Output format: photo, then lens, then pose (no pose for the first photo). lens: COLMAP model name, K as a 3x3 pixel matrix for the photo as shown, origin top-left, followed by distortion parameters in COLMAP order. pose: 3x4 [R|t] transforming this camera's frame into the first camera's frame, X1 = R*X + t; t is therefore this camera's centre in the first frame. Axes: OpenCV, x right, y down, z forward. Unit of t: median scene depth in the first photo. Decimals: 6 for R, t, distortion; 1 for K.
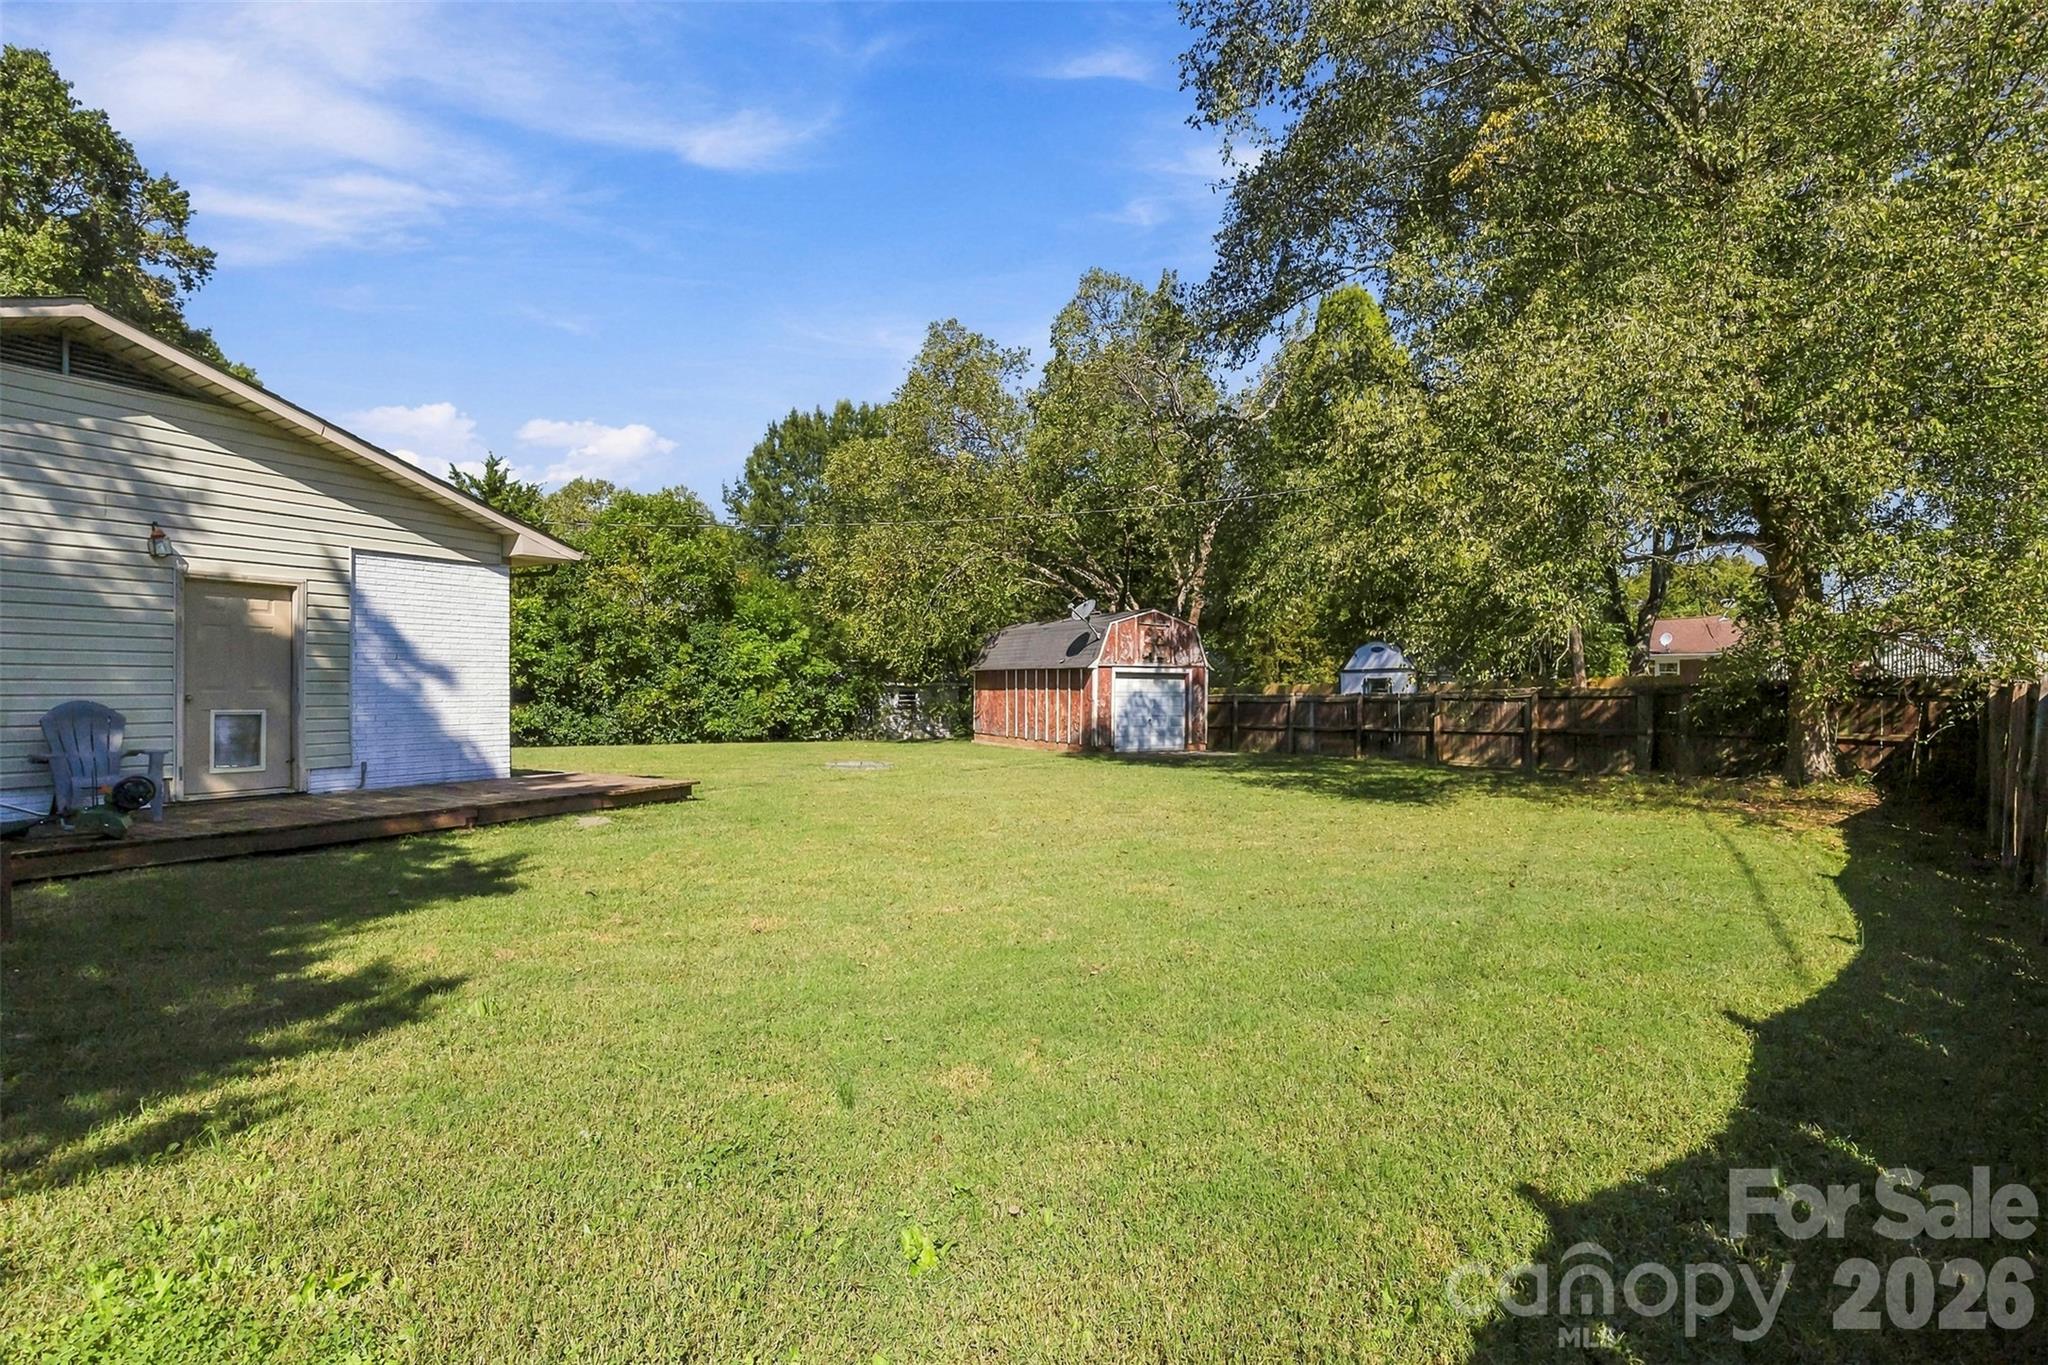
lens RADIAL K [[1002.6, 0, 1020.0], [0, 1002.6, 691.4], [0, 0, 1]] dist [0.000853, 0.000135]
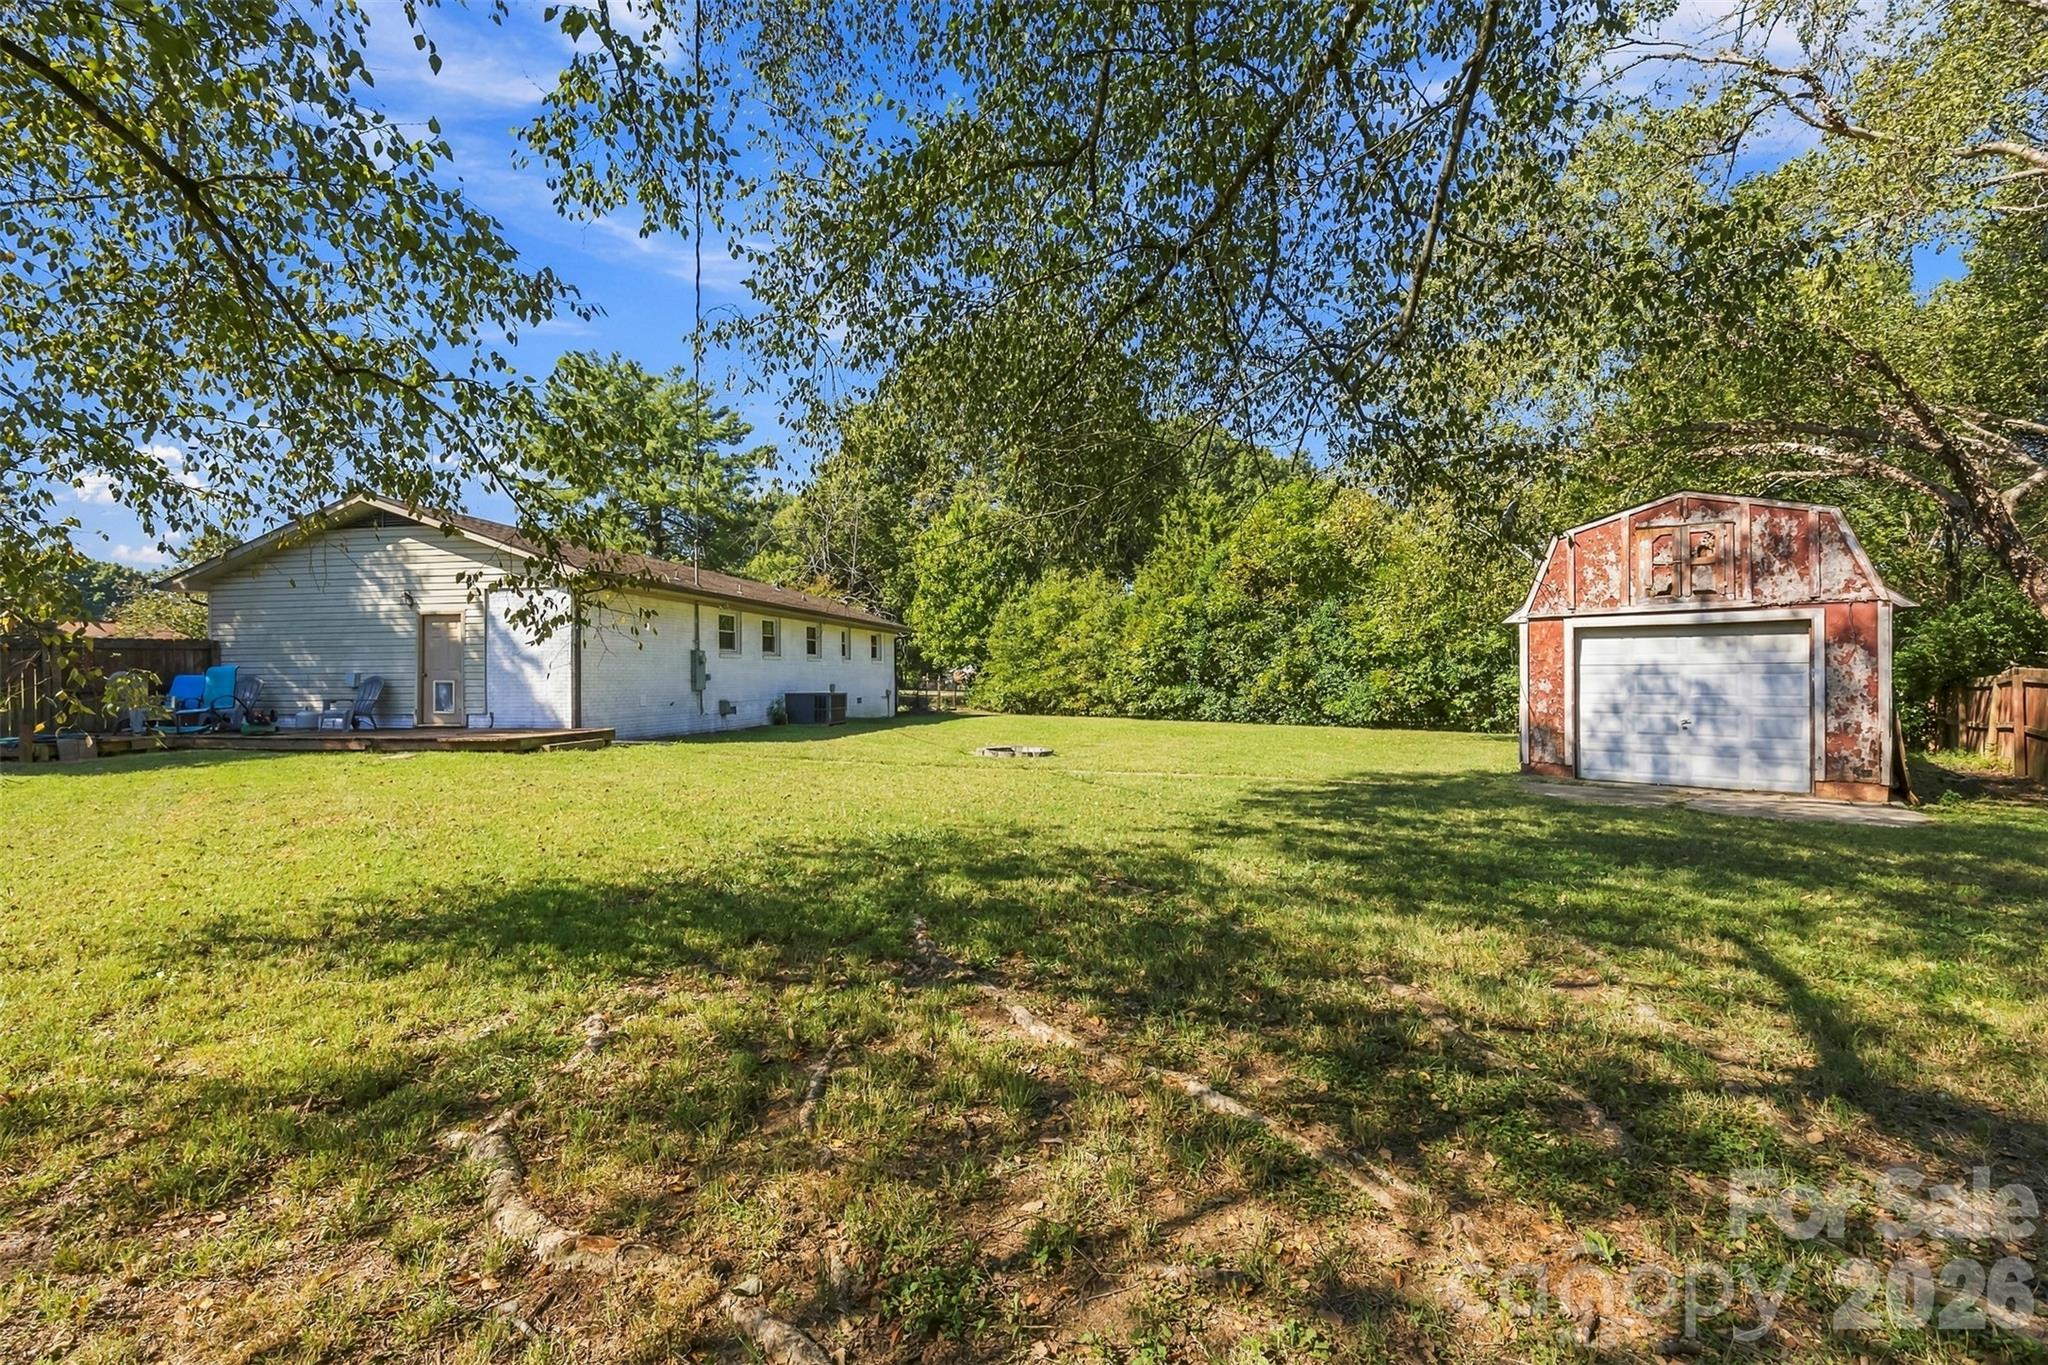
lens RADIAL K [[805.5, 0, 1028.3], [0, 805.5, 671.3], [0, 0, 1]] dist [0.000489, -0.000007]
pose [[0.341959, -0.009976, -0.939662, 0.384979], [0.004368, 0.999950, -0.009027, 0.005944], [0.939705, -0.001018, 0.341985, 0.569861]]
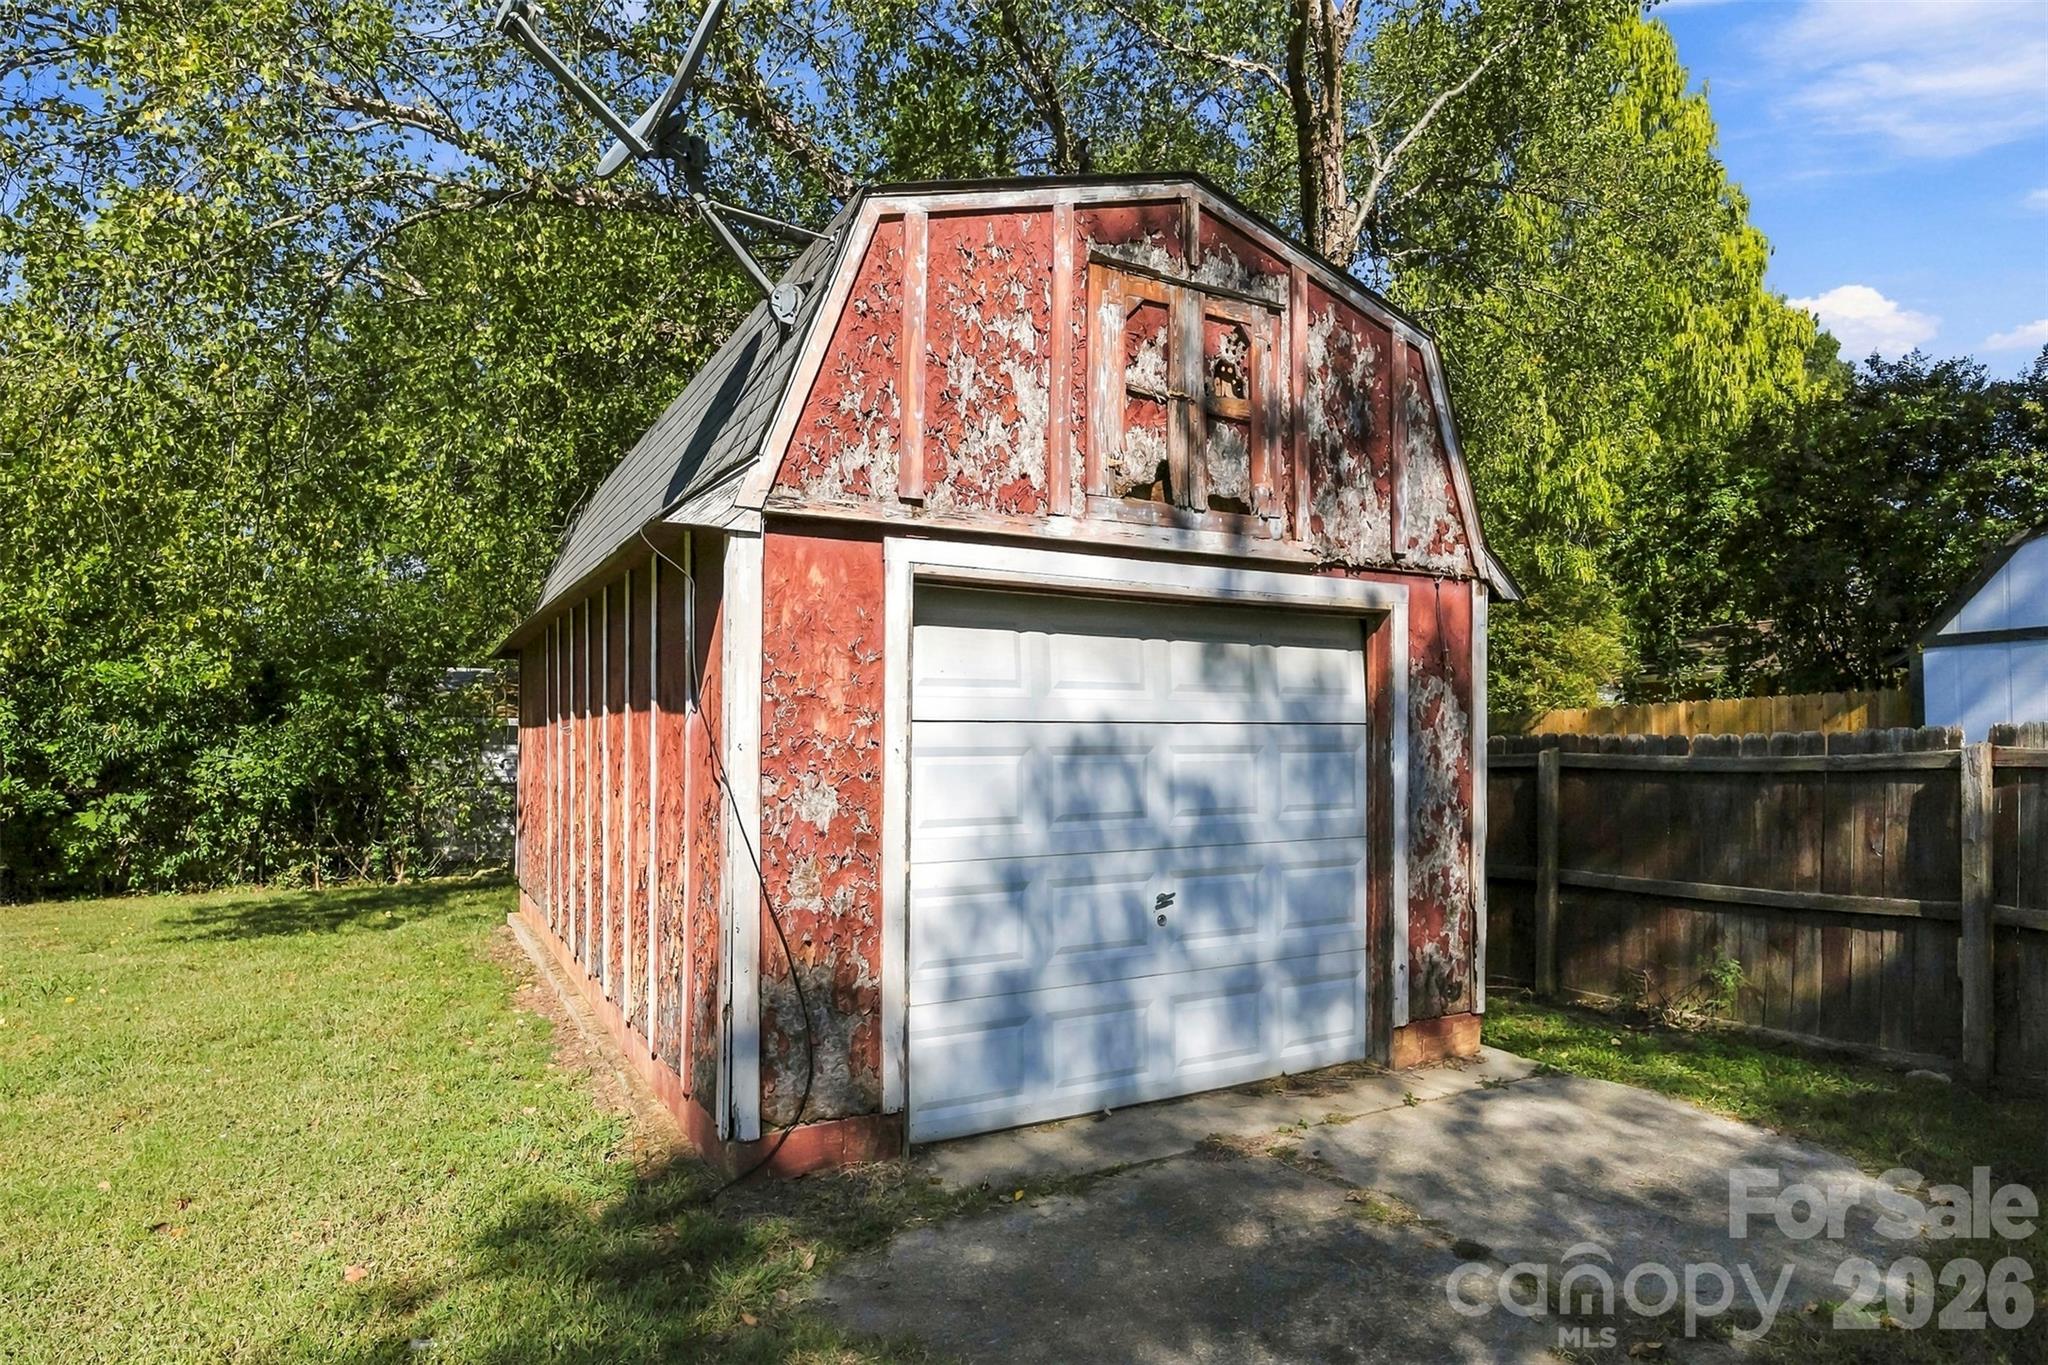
lens RADIAL K [[1130.9, 0, 1064.7], [0, 1130.9, 715.5], [0, 0, 1]] dist [-0.040531, -0.000023]
pose [[0.998341, -0.009053, 0.056863, 0.103480], [0.009906, 0.999842, -0.014744, 0.001180], [-0.056721, 0.015283, 0.998273, 0.826756]]
